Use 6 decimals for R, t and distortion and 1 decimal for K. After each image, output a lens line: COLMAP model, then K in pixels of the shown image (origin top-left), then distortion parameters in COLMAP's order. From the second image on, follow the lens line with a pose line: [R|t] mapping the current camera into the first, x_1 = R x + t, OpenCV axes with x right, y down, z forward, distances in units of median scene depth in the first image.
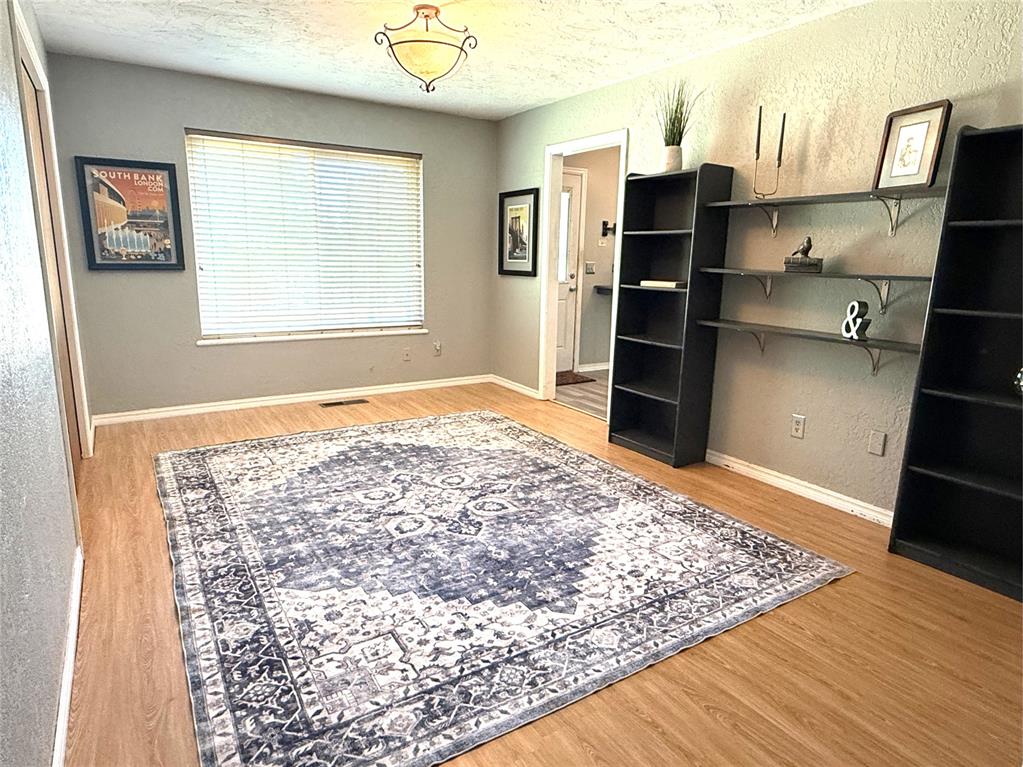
lens RADIAL K [[602.7, 0, 506.2], [0, 602.7, 383.3], [0, 0, 1]] dist [0.000686, 0.001208]
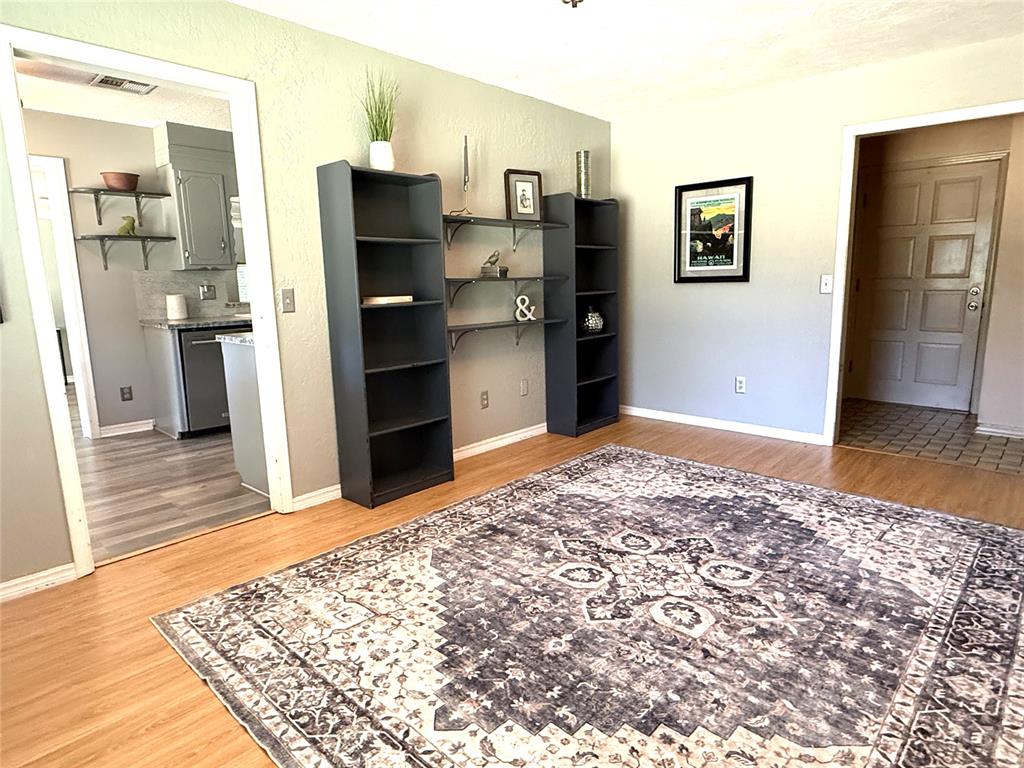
lens RADIAL K [[603.3, 0, 506.7], [0, 603.3, 383.8], [0, 0, 1]] dist [0.000686, 0.001208]
pose [[-0.257078, -0.185643, 0.948392, -0.840492], [0.215210, 0.945734, 0.243459, -0.298224], [-0.942123, 0.266691, -0.203175, 1.388879]]
